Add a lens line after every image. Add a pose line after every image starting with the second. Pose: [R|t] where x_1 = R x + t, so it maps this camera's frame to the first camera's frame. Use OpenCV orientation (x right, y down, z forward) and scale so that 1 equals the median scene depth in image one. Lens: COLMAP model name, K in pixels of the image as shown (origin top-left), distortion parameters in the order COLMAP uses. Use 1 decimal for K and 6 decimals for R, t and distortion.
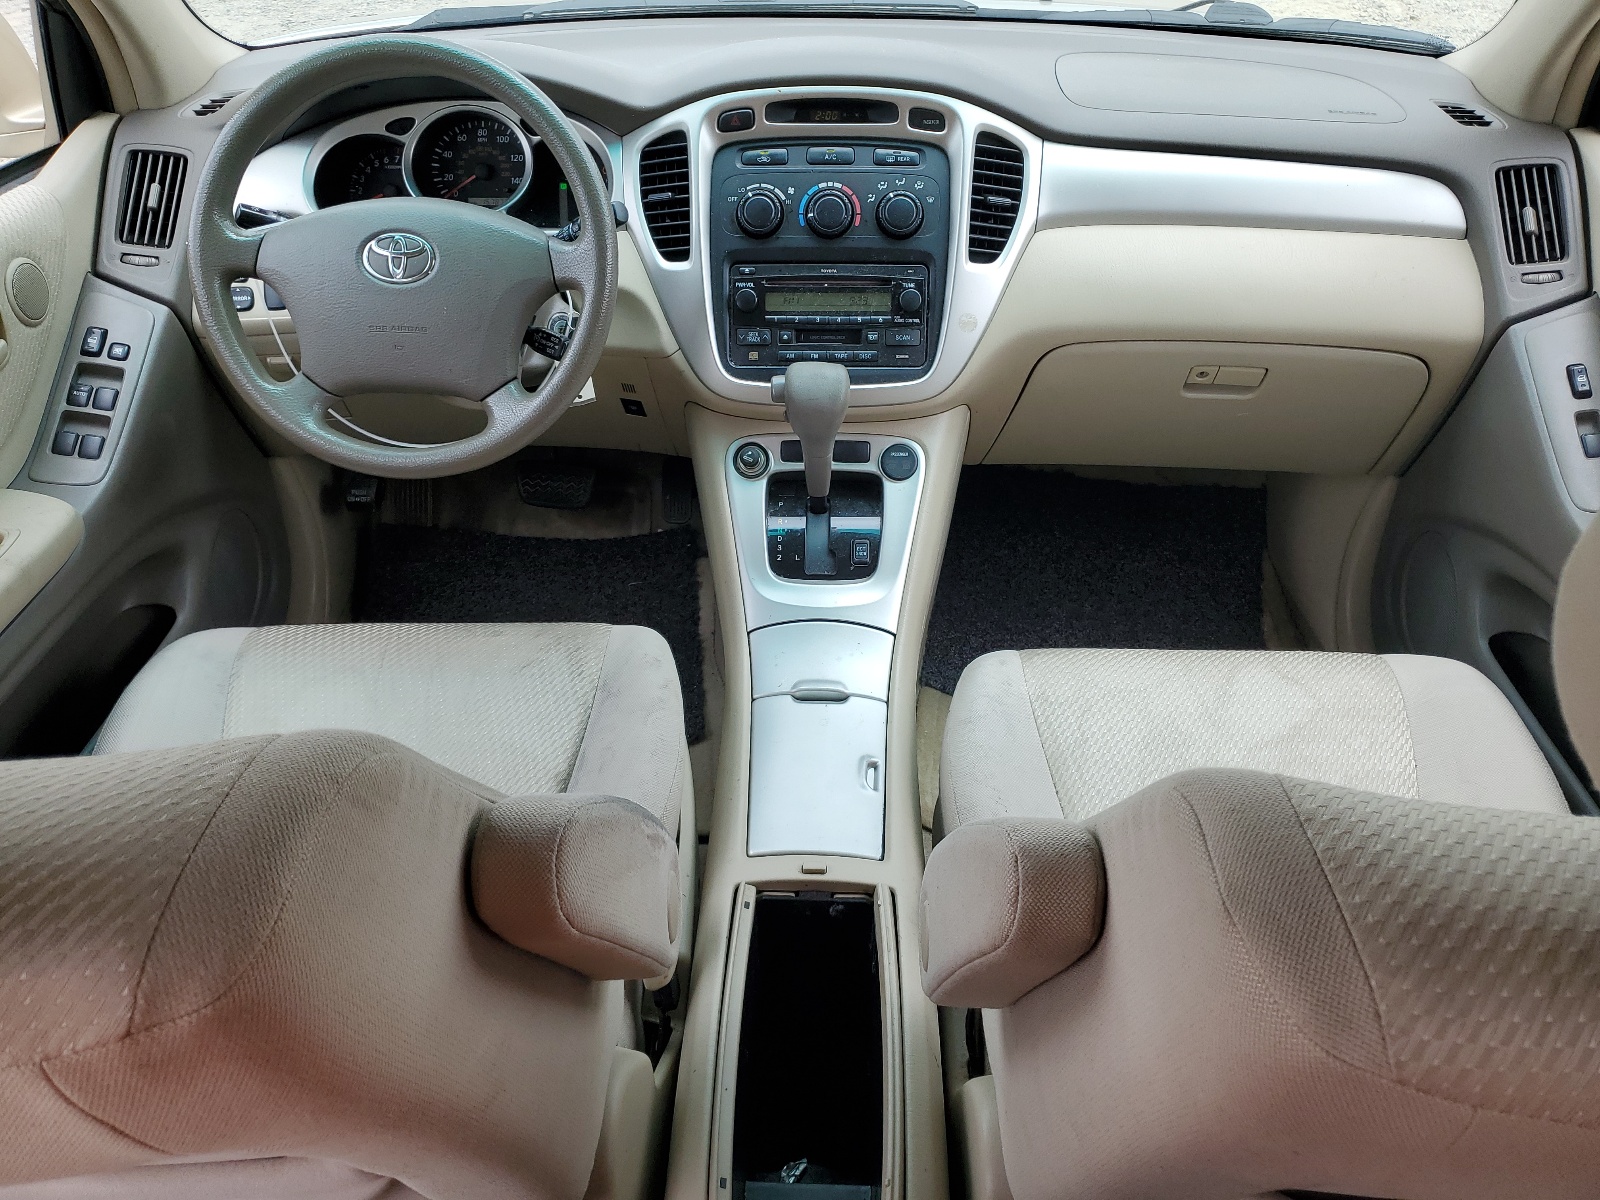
lens RADIAL K [[1210.4, 0, 800.4], [0, 1210.4, 600.8], [0, 0, 1]] dist [-0.008357, -0.001745]
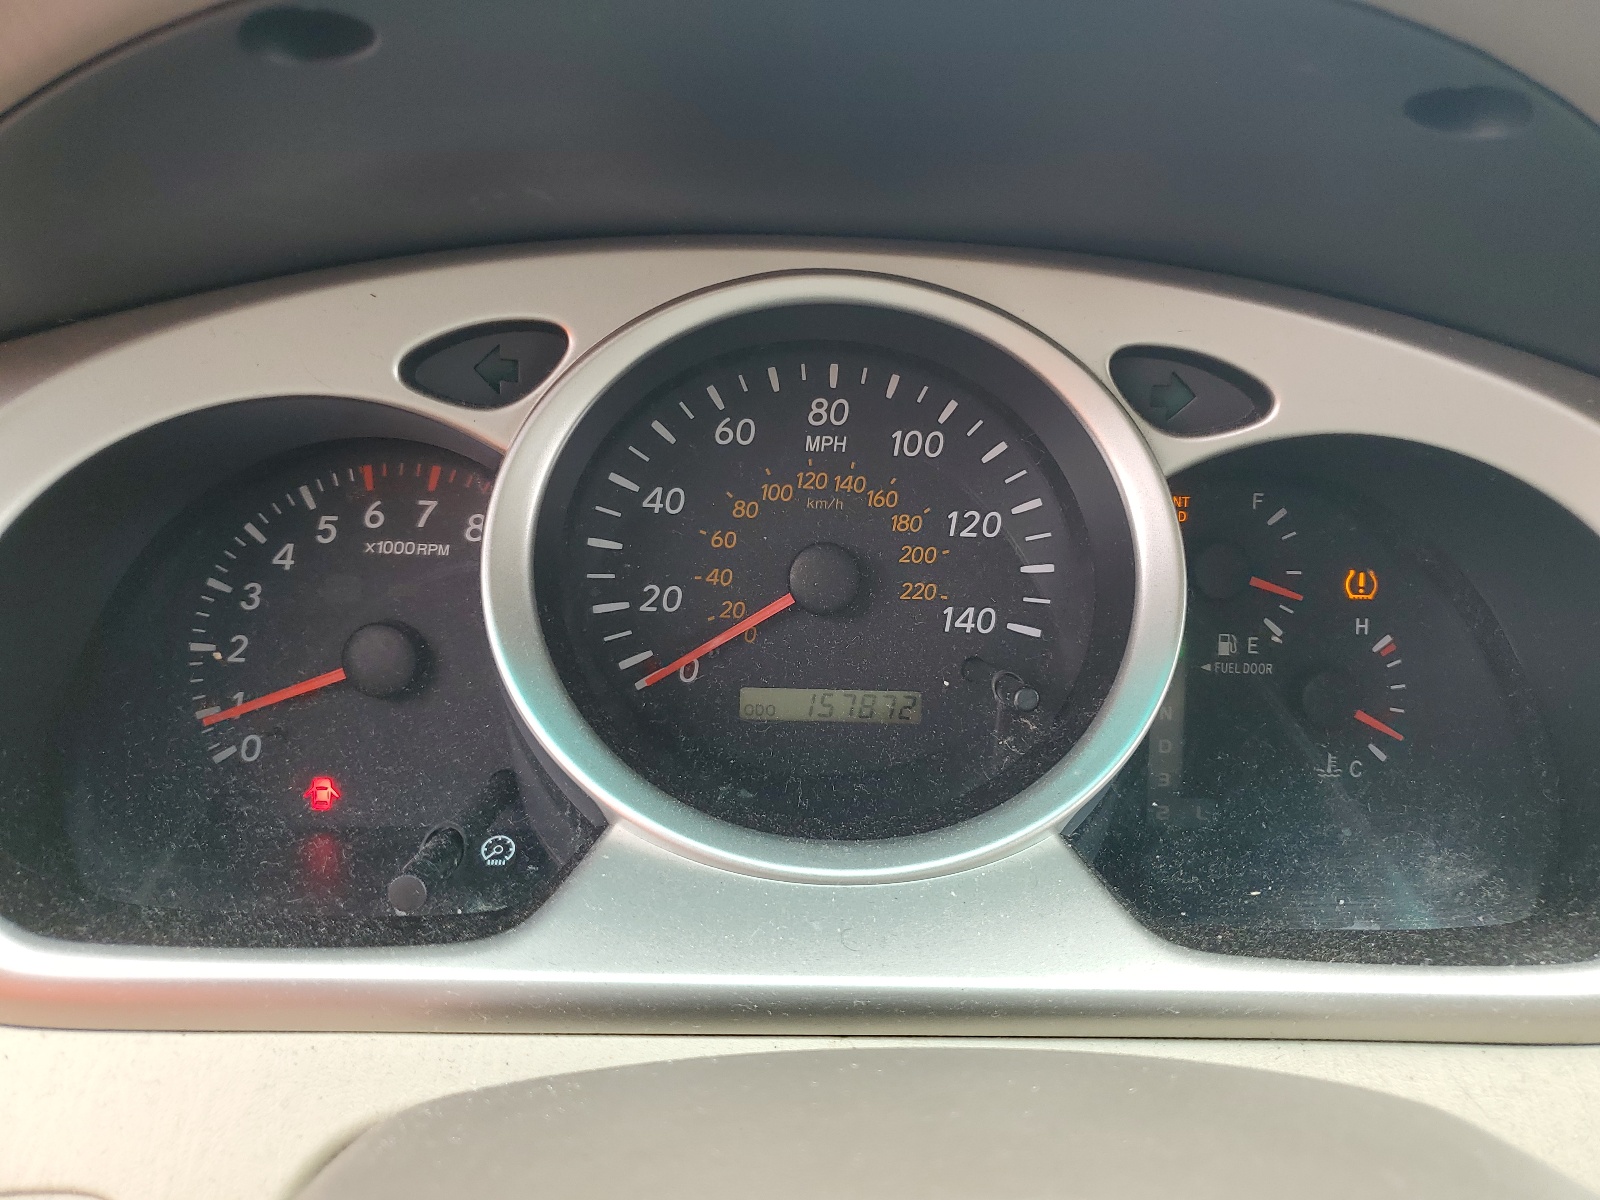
lens RADIAL K [[1210.4, 0, 800.2], [0, 1210.4, 599.0], [0, 0, 1]] dist [-0.008357, -0.001745]
pose [[0.997726, 0.023598, 0.063141, -0.281621], [-0.008784, 0.974247, -0.225311, -0.303912], [-0.066831, 0.224244, 0.972239, 0.791721]]
